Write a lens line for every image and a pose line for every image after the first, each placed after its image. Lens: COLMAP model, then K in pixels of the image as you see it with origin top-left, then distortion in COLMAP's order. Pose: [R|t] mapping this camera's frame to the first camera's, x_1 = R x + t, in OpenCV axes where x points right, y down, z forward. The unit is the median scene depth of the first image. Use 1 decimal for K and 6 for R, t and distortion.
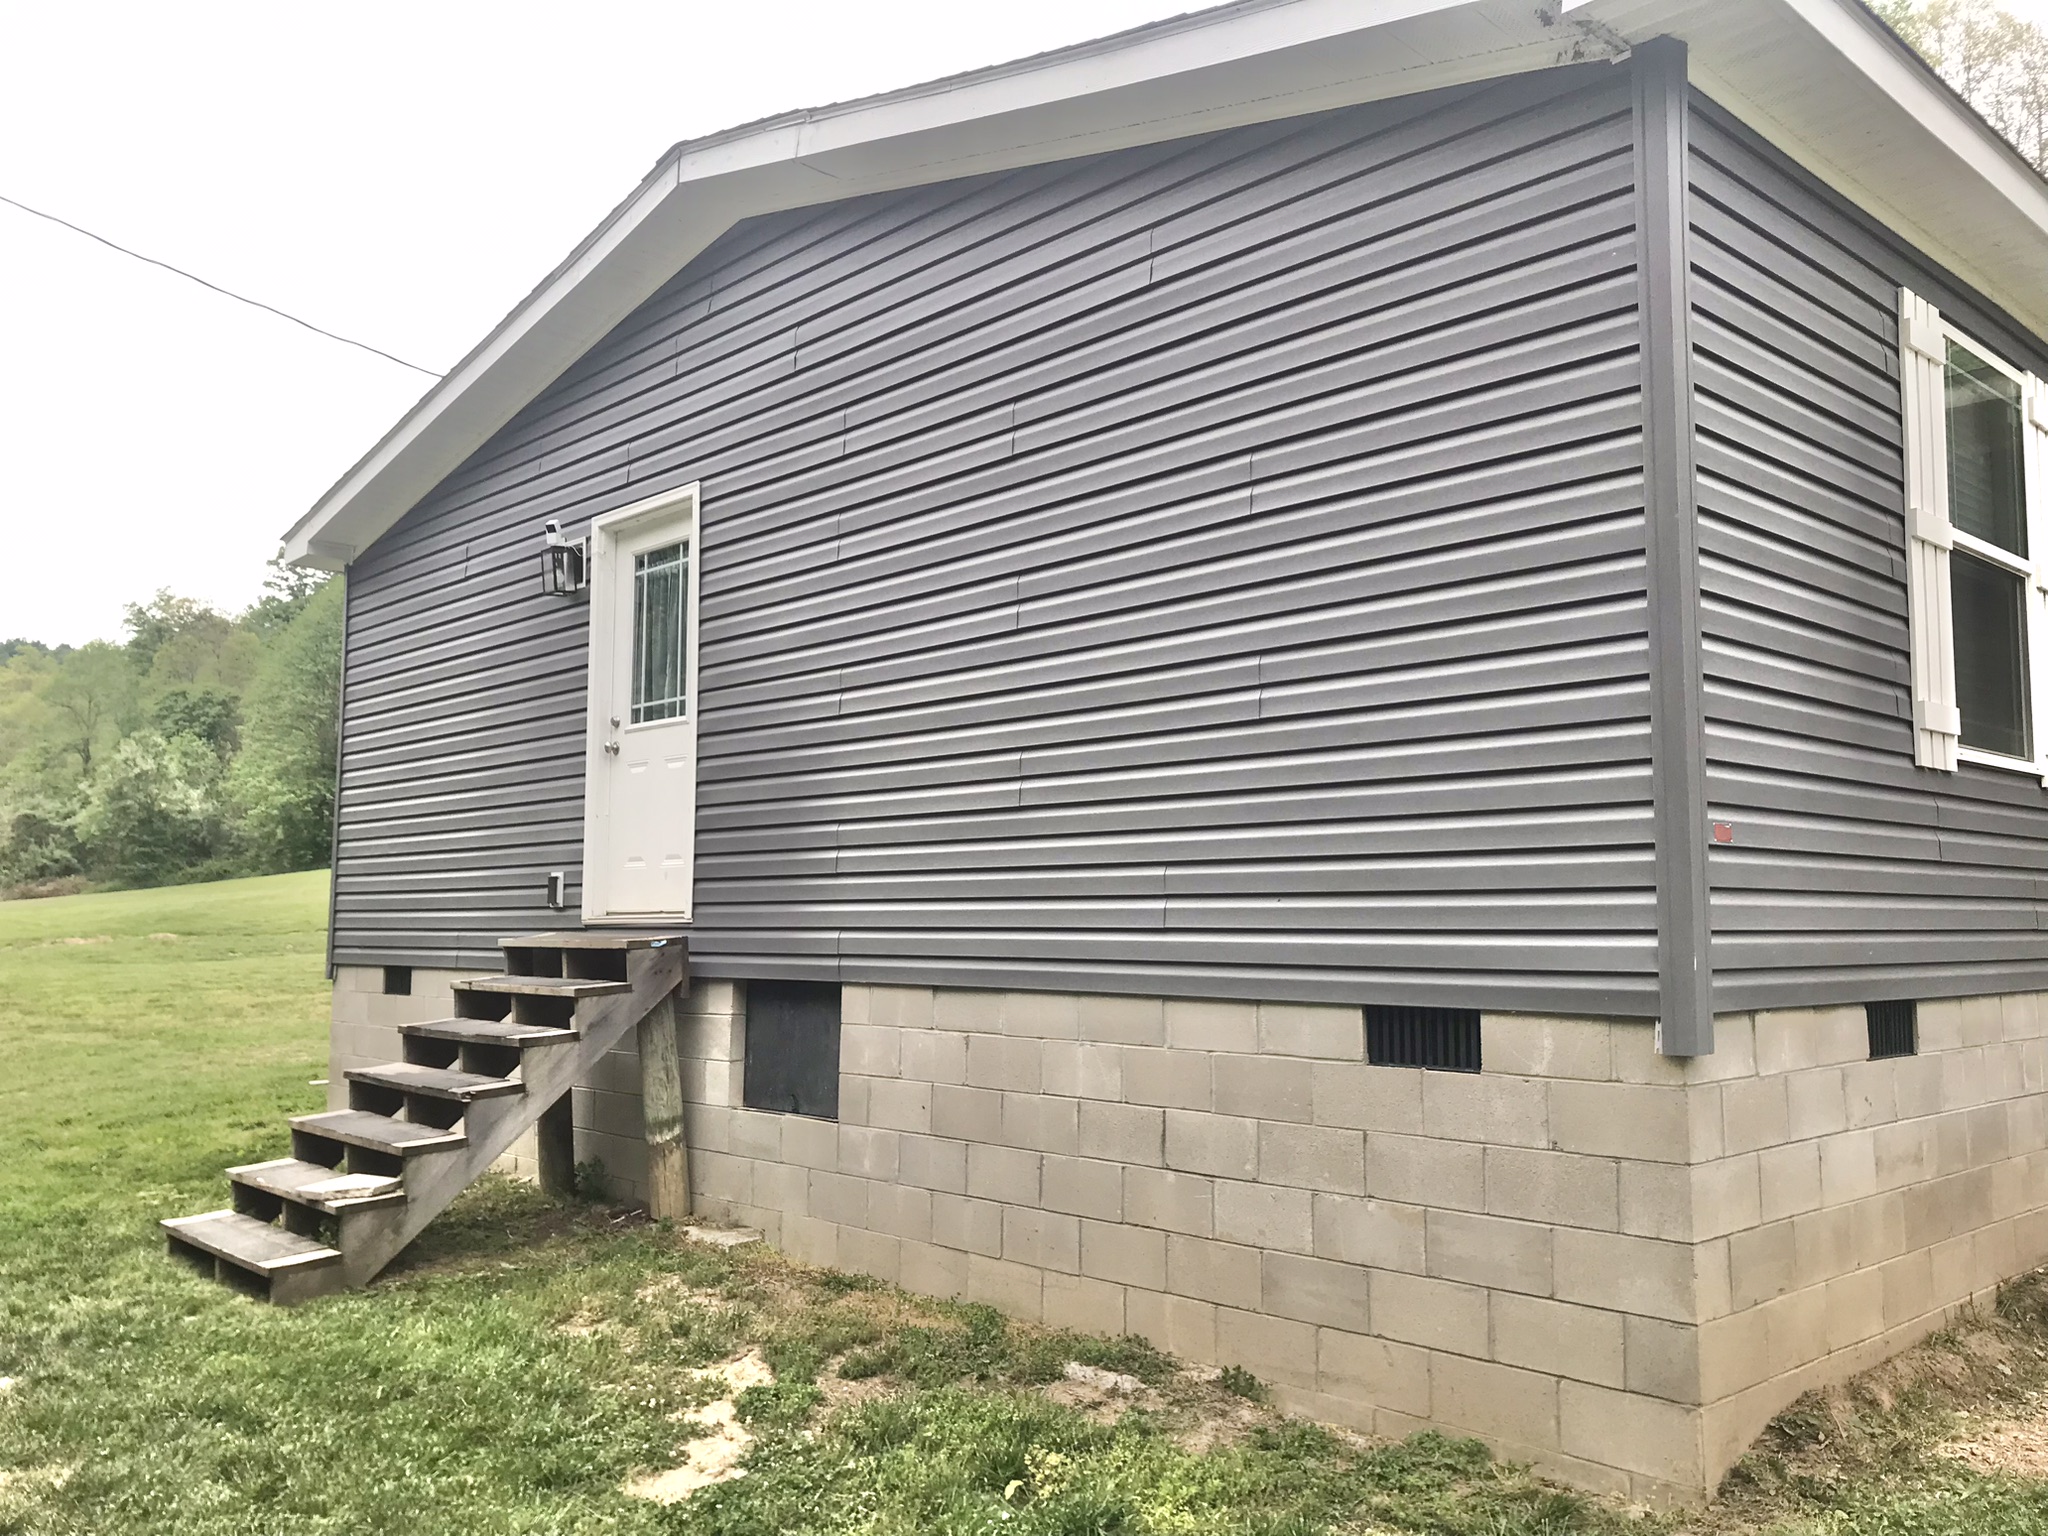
lens RADIAL K [[1668.6, 0, 1026.2], [0, 1668.6, 762.0], [0, 0, 1]] dist [0.020134, 0.010591]
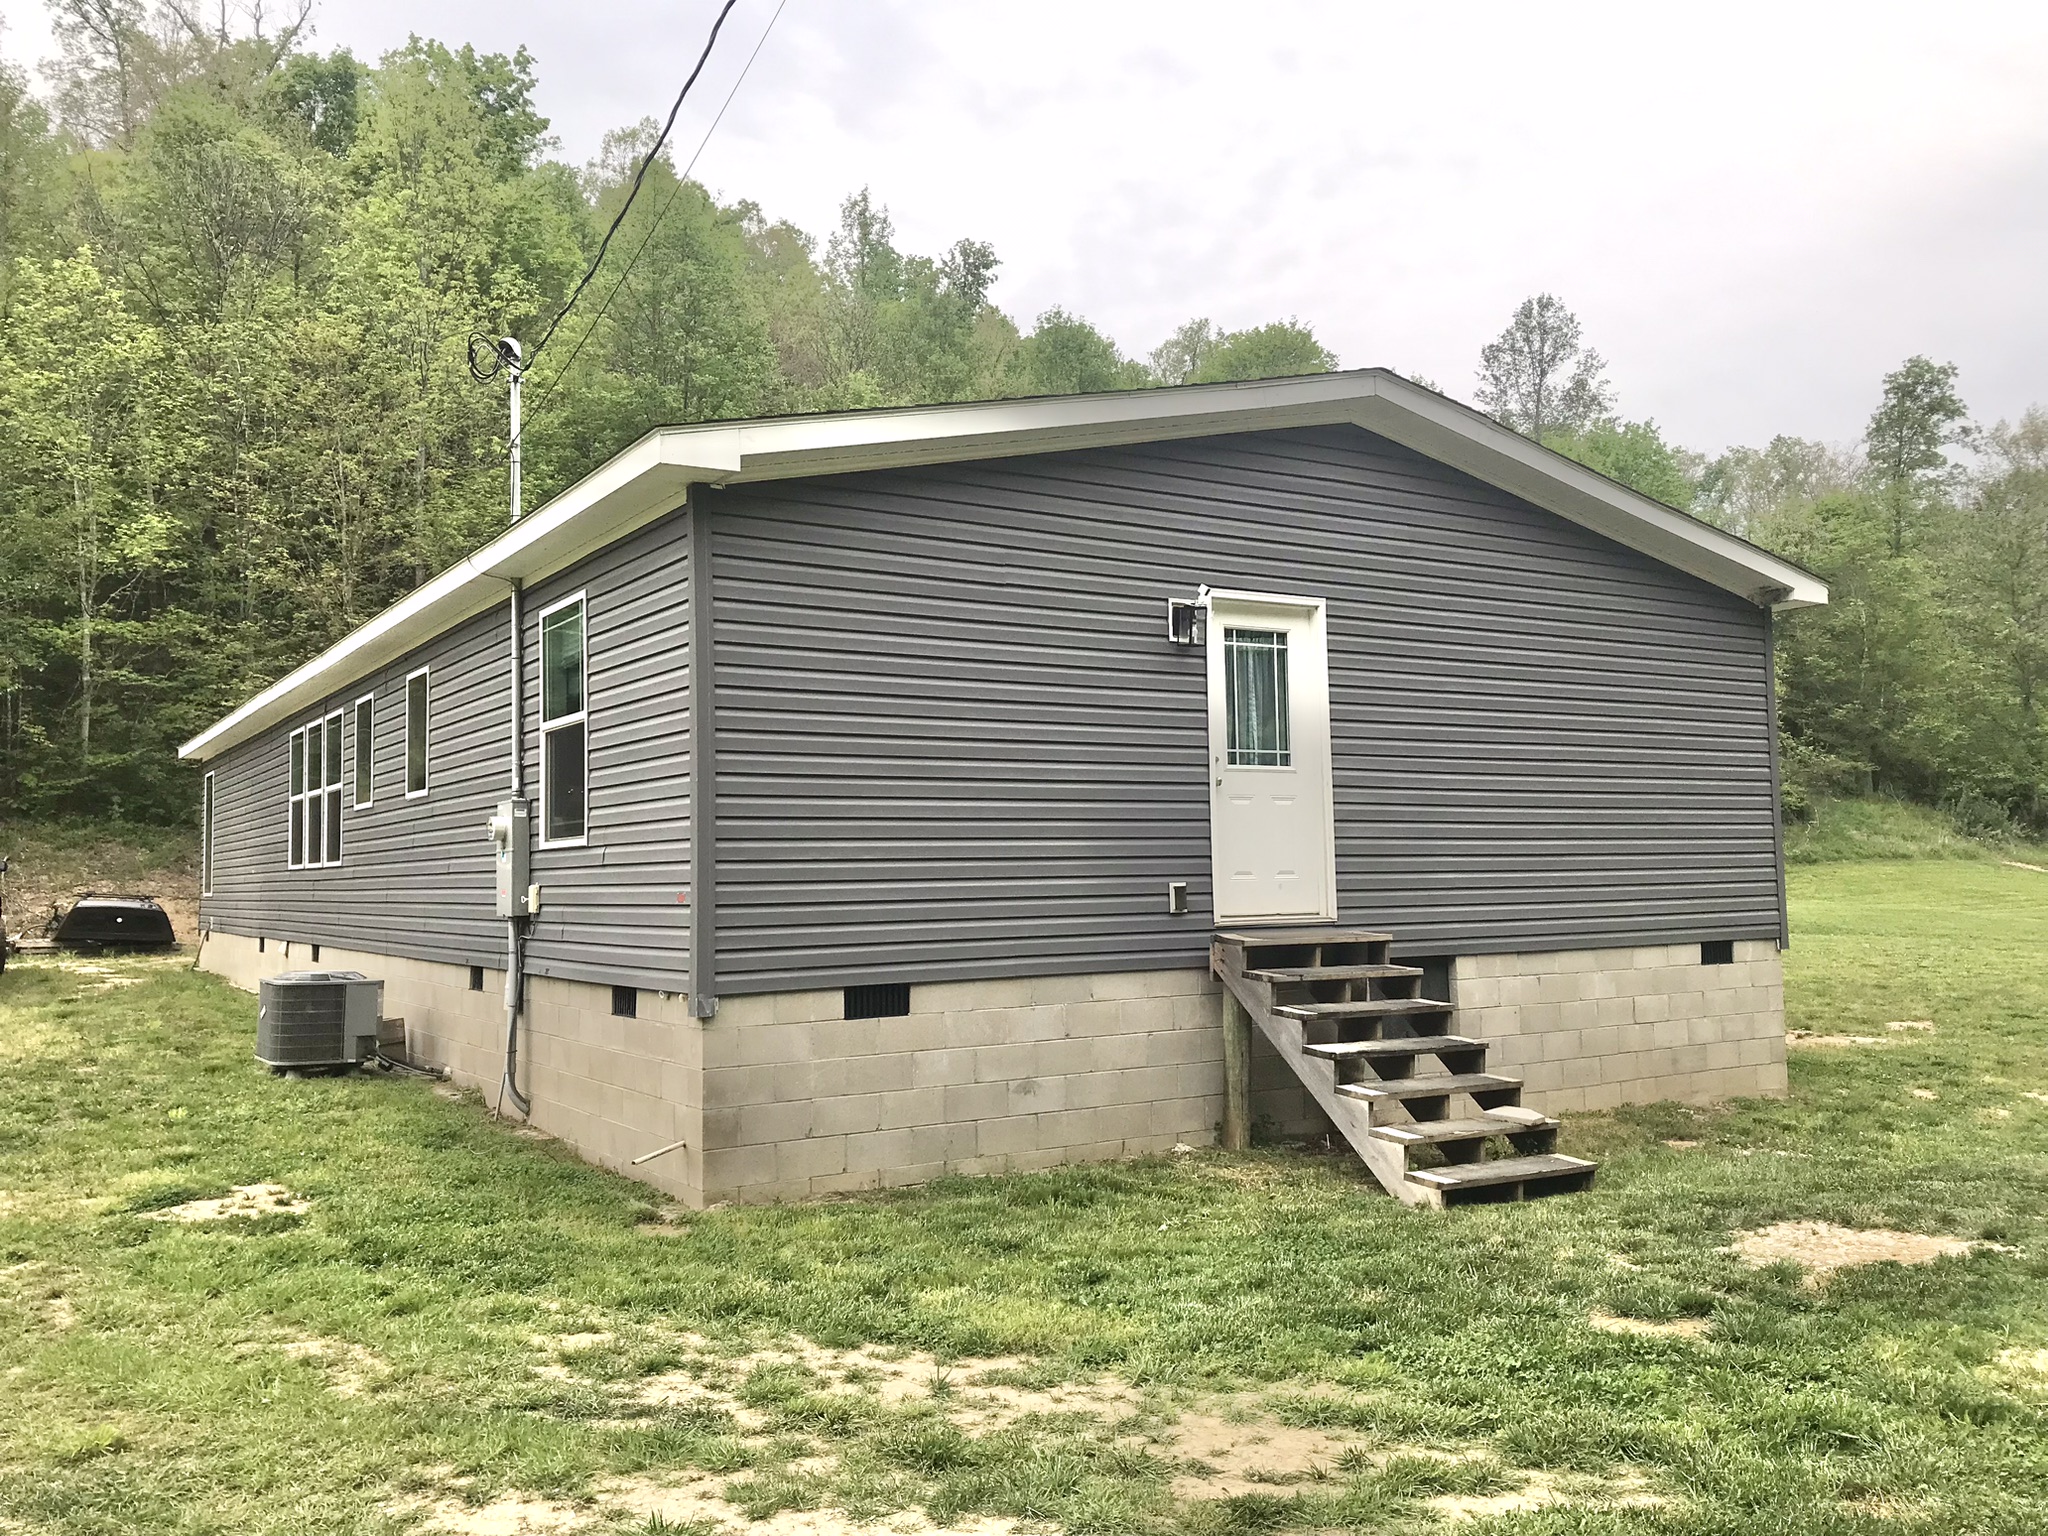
lens RADIAL K [[1668.6, 0, 1013.7], [0, 1668.6, 750.9], [0, 0, 1]] dist [0.020134, 0.010591]
pose [[0.183513, 0.075408, 0.980121, -1.045670], [-0.078725, 0.994978, -0.061811, 0.039954], [-0.979860, -0.065817, 0.188528, 0.652634]]
